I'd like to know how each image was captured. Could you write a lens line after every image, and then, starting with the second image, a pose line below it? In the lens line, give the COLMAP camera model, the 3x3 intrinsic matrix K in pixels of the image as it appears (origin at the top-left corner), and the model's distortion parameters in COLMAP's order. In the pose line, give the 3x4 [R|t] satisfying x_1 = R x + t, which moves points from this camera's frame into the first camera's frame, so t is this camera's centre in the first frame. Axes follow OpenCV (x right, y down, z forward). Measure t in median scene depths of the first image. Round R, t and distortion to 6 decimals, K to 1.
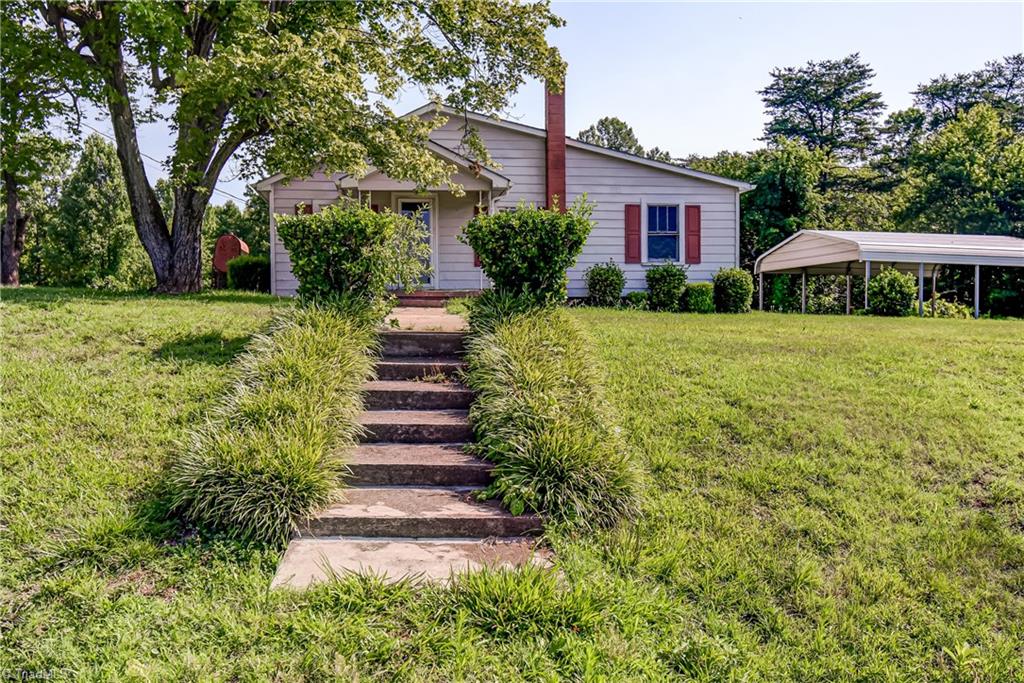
lens RADIAL K [[854.4, 0, 513.3], [0, 854.4, 344.1], [0, 0, 1]] dist [0.013026, -0.008537]
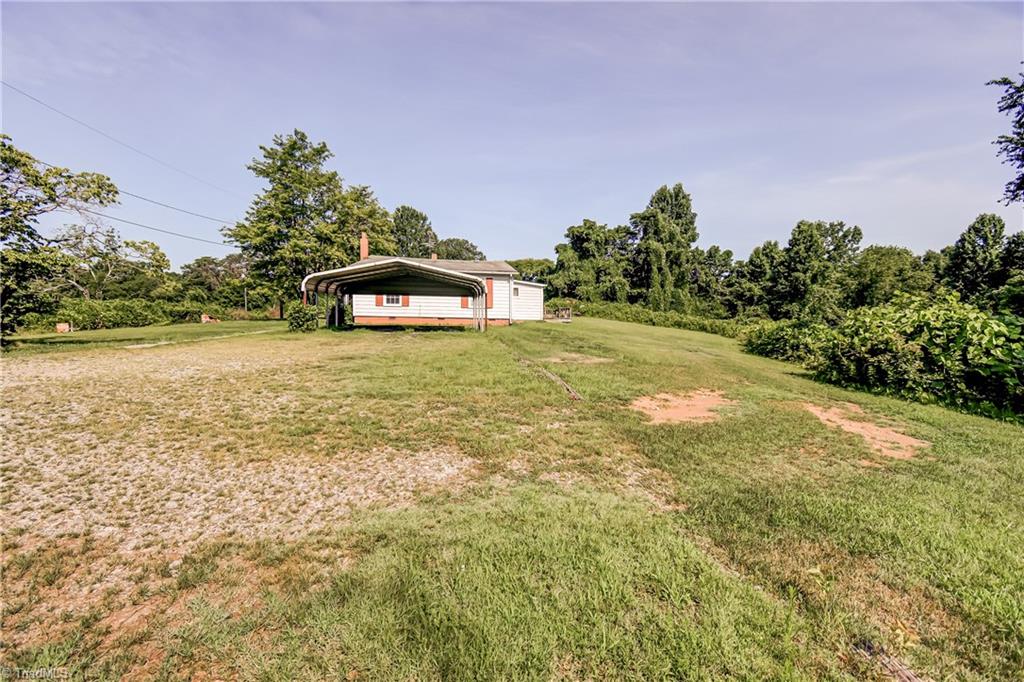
lens RADIAL K [[449.0, 0, 510.2], [0, 449.0, 341.0], [0, 0, 1]] dist [0.027498, -0.021019]
pose [[-0.000260, 0.038763, -0.999248, 0.686296], [-0.038403, 0.998511, 0.038744, -0.027535], [0.999262, 0.038384, 0.001229, 0.680879]]
